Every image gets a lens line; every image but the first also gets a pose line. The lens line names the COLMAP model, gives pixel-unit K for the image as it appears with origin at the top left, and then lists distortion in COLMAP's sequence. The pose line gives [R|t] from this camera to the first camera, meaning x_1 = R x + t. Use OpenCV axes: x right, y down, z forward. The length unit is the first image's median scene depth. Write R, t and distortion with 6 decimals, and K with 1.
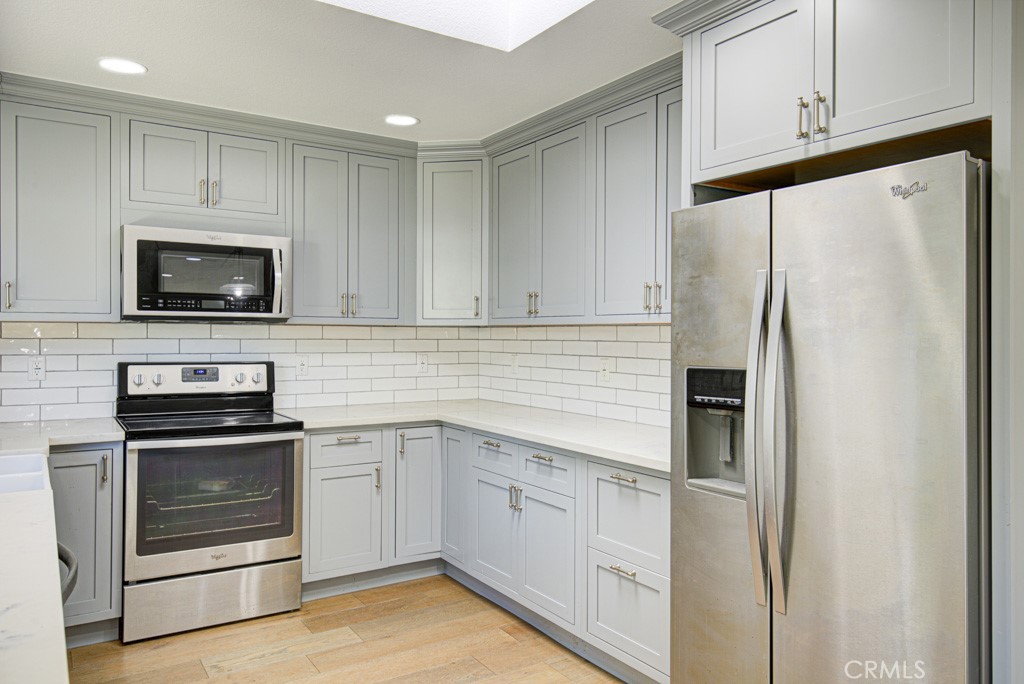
lens RADIAL K [[713.5, 0, 508.0], [0, 713.5, 342.2], [0, 0, 1]] dist [0.012854, -0.006522]
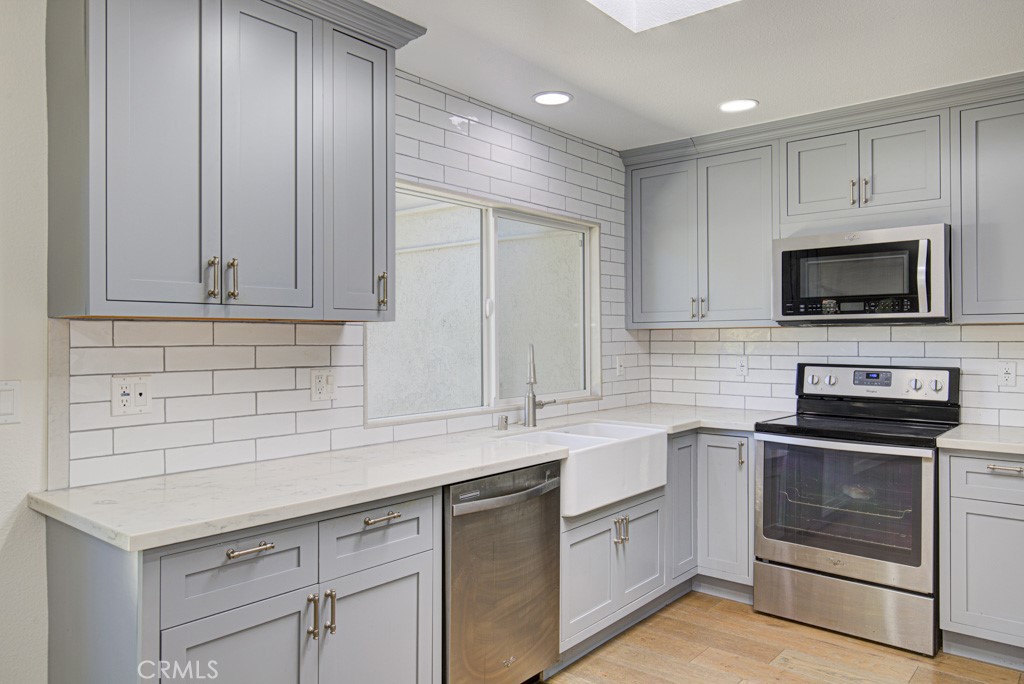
lens RADIAL K [[713.5, 0, 506.3], [0, 713.5, 338.5], [0, 0, 1]] dist [0.012854, -0.006522]
pose [[0.287756, -0.006878, -0.957679, 0.376171], [-0.004000, 0.999957, -0.008384, 0.001198], [0.957695, 0.006243, 0.287716, 0.255257]]
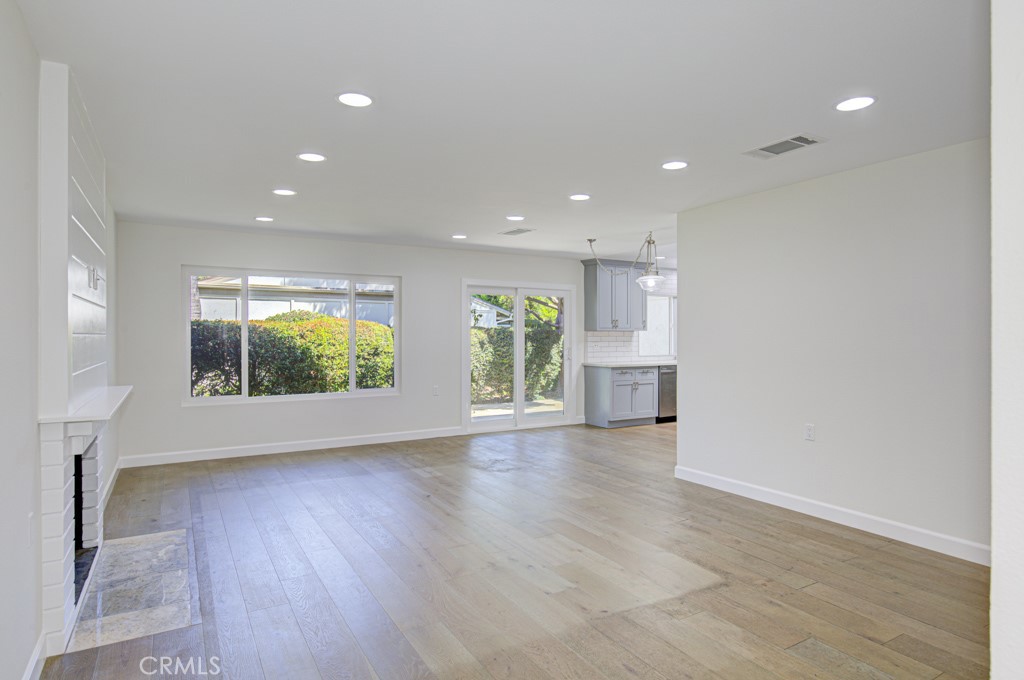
lens RADIAL K [[574.6, 0, 513.0], [0, 574.6, 335.9], [0, 0, 1]] dist [-0.007526, -0.000324]
pose [[-0.033174, -0.002011, -0.999448, 2.154410], [-0.007626, 0.999969, -0.001759, 0.009302], [0.999421, 0.007563, -0.033188, -0.141128]]
